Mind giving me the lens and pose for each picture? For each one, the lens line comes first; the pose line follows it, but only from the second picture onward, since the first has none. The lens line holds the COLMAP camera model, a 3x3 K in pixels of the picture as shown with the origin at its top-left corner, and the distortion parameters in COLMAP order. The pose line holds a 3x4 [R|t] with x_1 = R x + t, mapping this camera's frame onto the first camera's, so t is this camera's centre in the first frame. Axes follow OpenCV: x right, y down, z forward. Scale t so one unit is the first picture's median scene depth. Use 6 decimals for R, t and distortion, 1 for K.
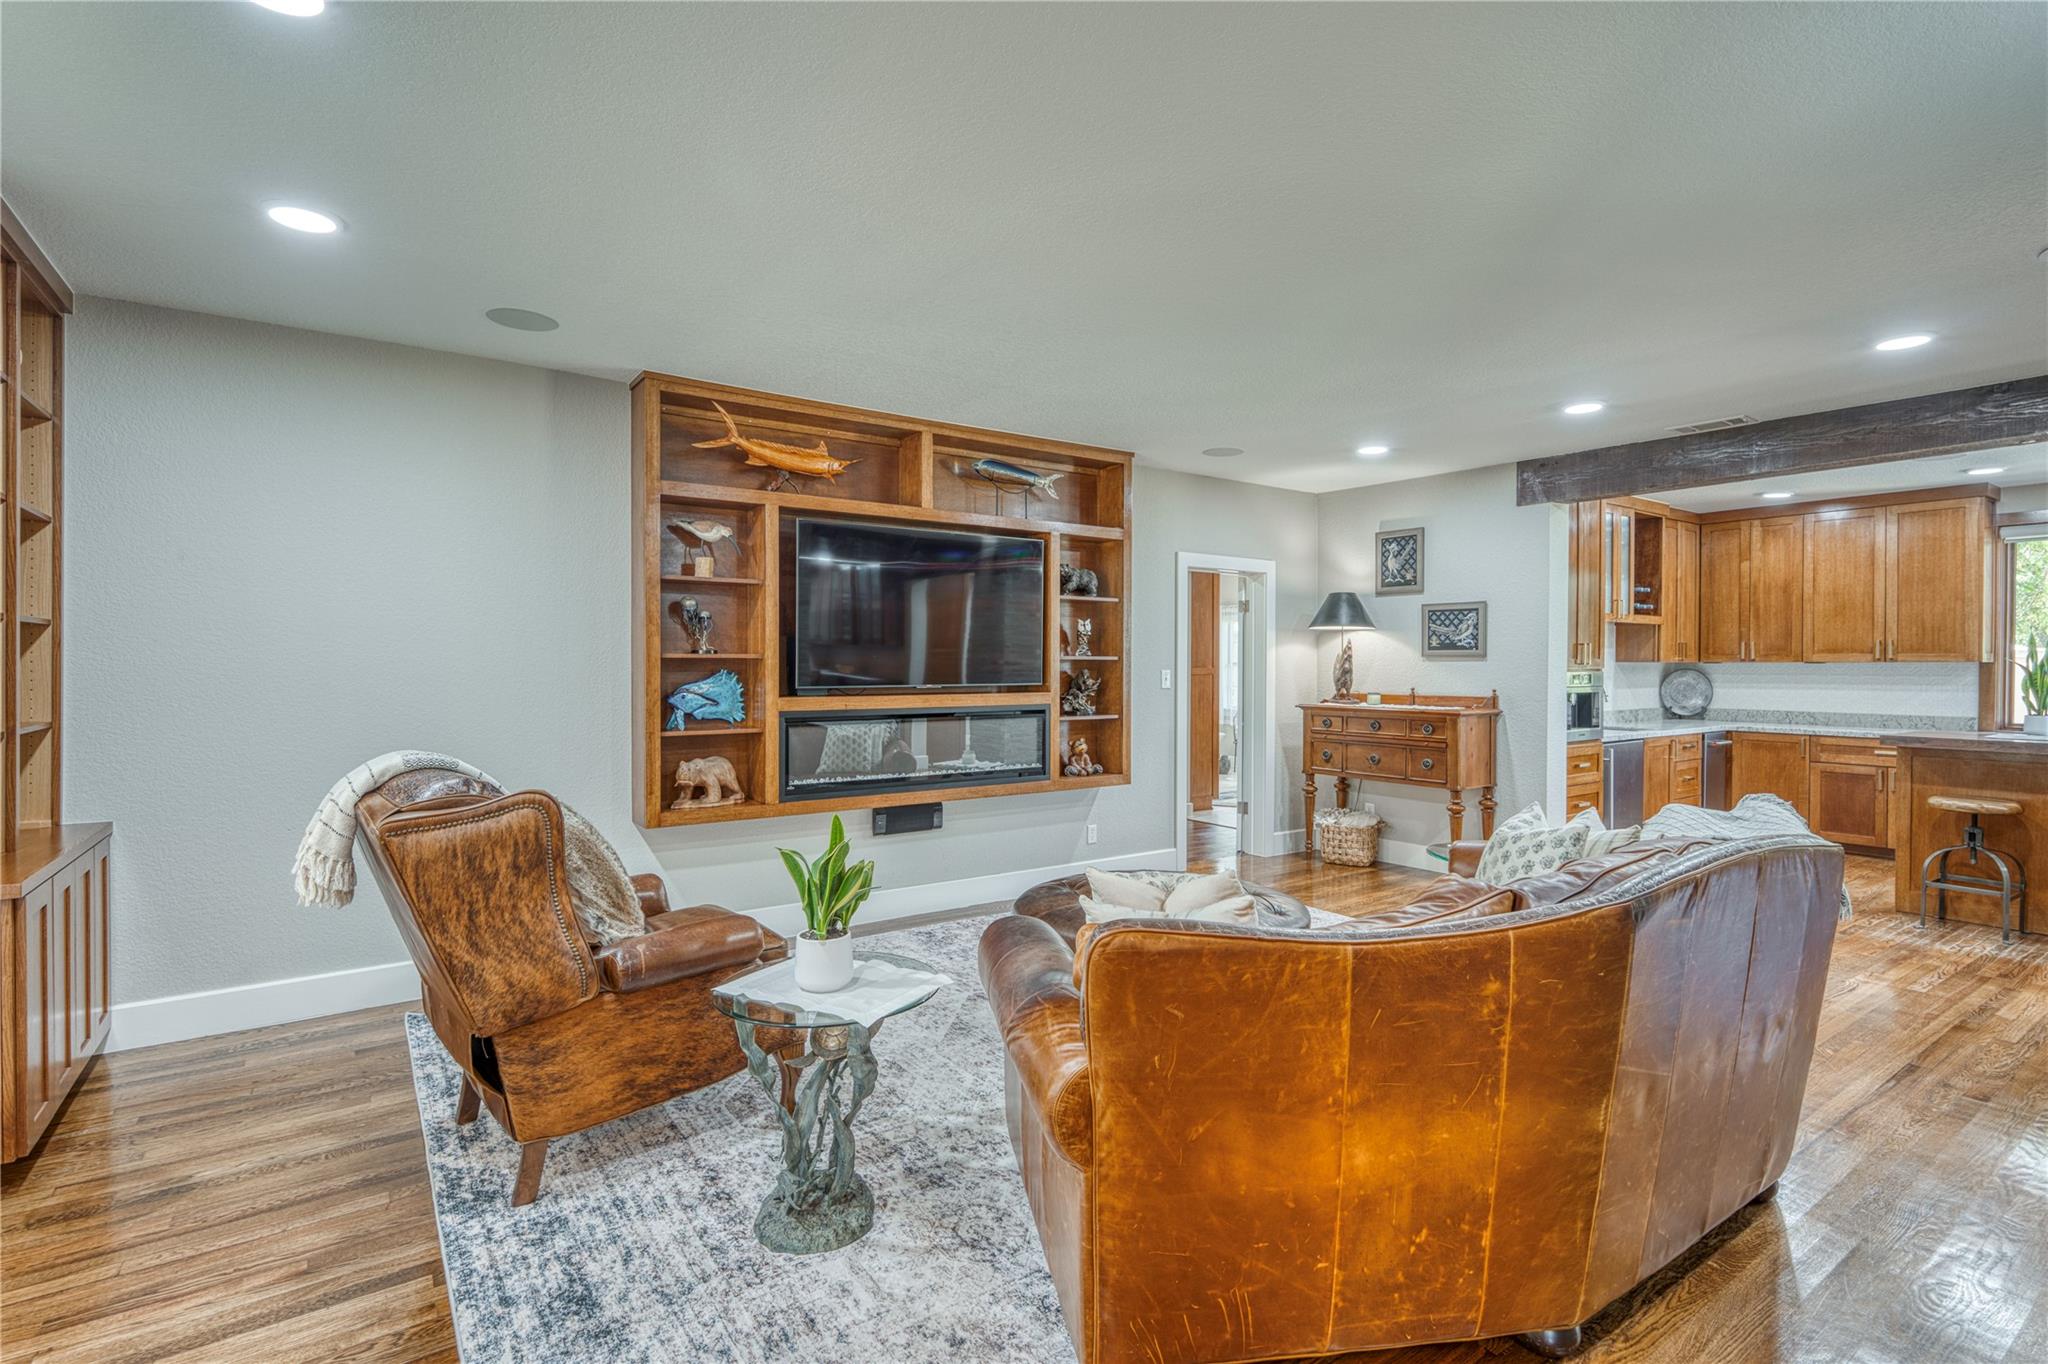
lens RADIAL K [[956.6, 0, 1029.4], [0, 956.6, 669.2], [0, 0, 1]] dist [0.002870, 0.000002]
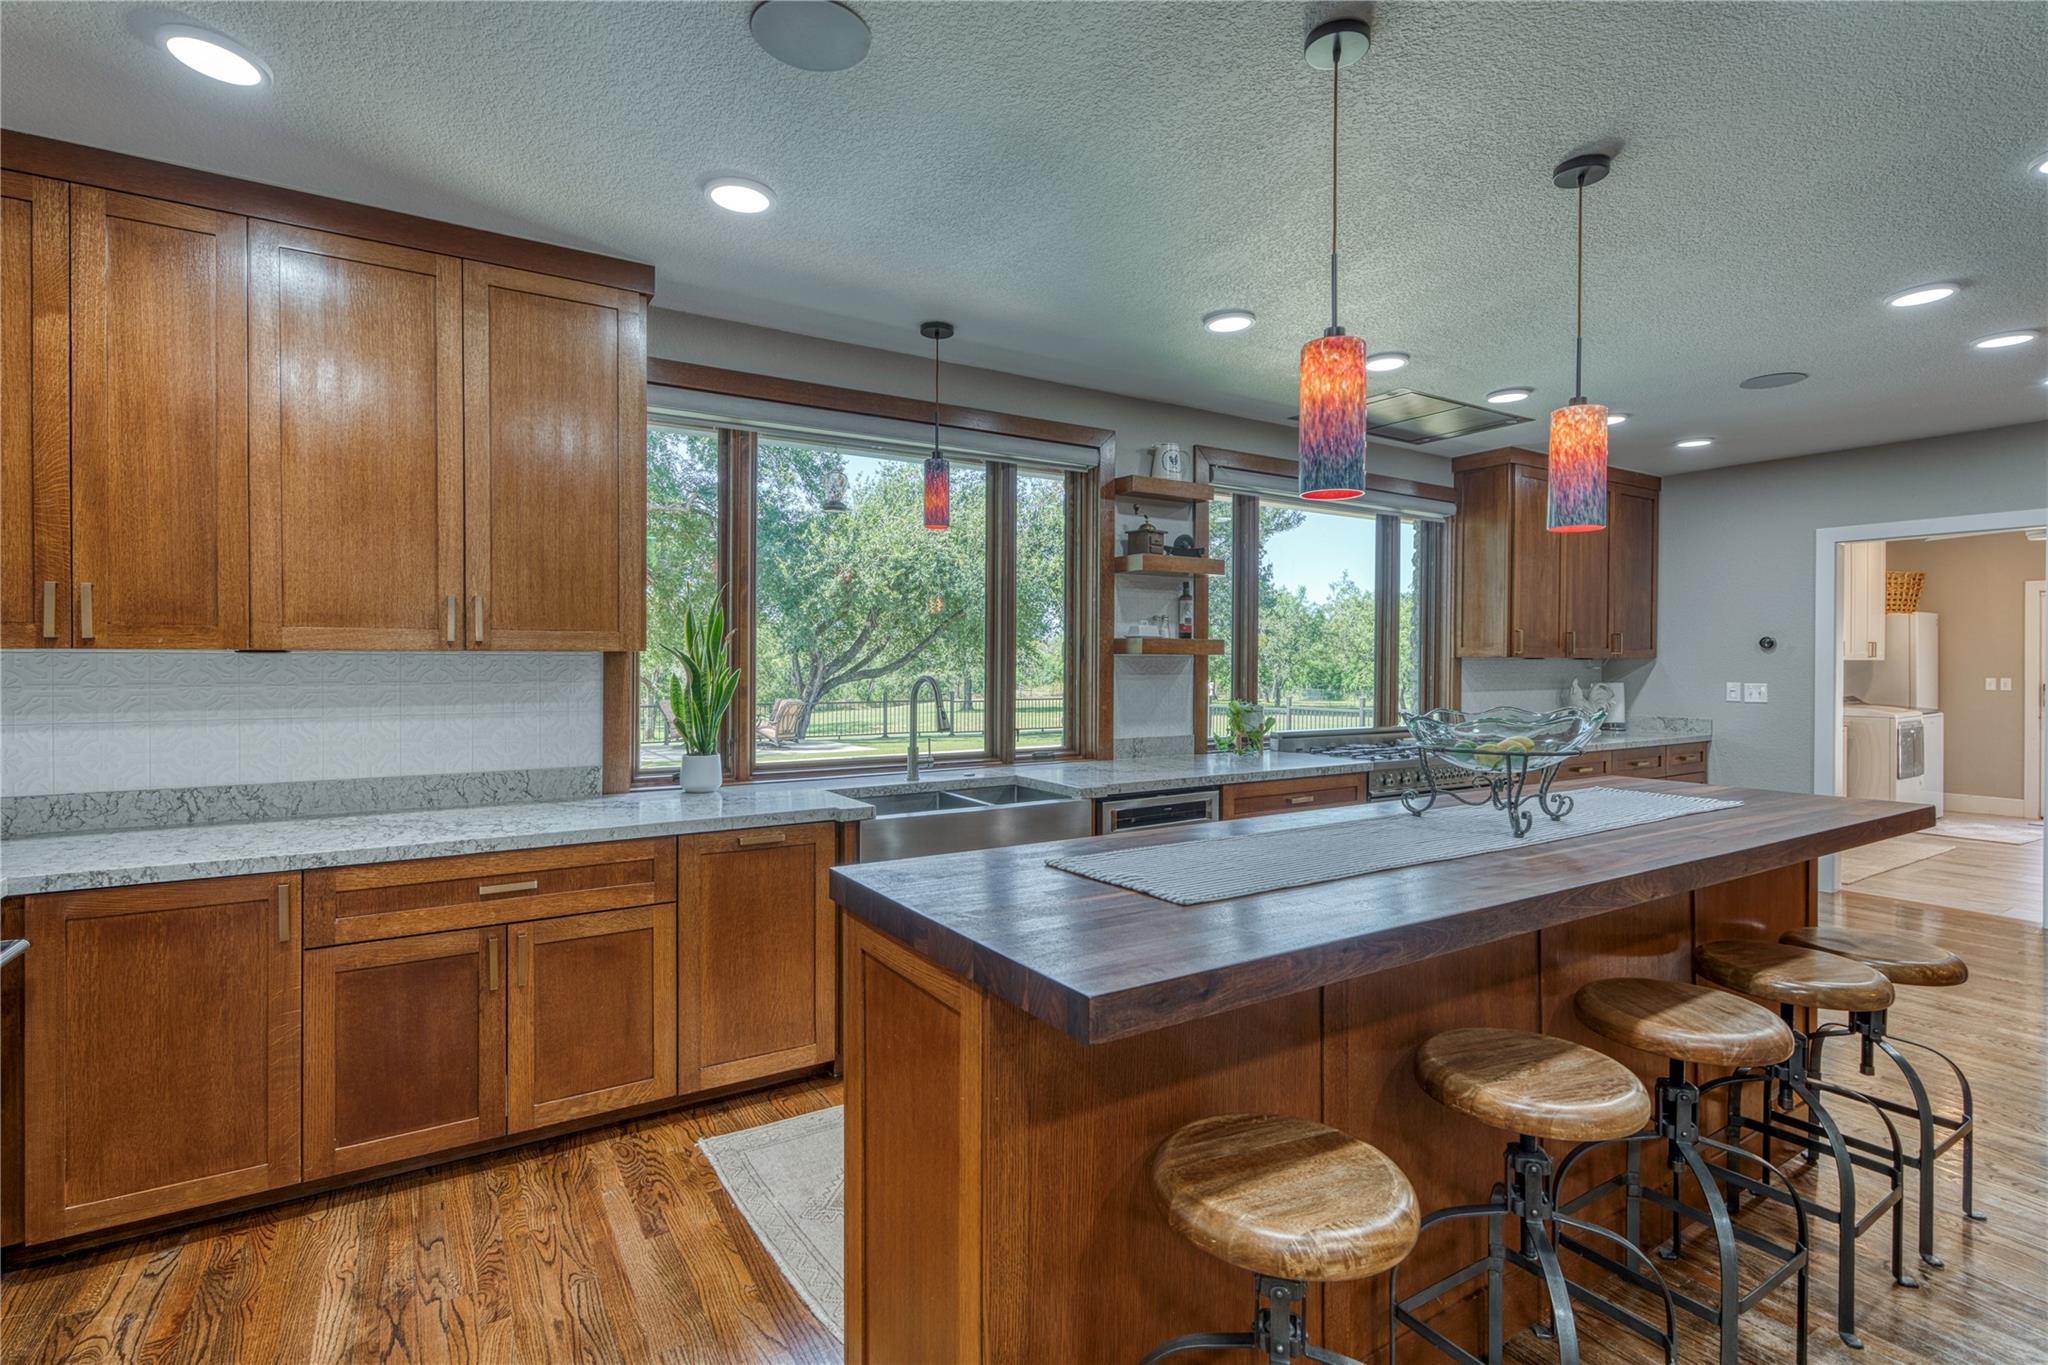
lens RADIAL K [[956.6, 0, 1029.2], [0, 956.6, 664.6], [0, 0, 1]] dist [0.002870, 0.000002]
pose [[0.059368, -0.009223, 0.998194, 0.505822], [0.003108, 0.999954, 0.009055, -0.004233], [-0.998231, 0.002564, 0.059394, 0.738116]]
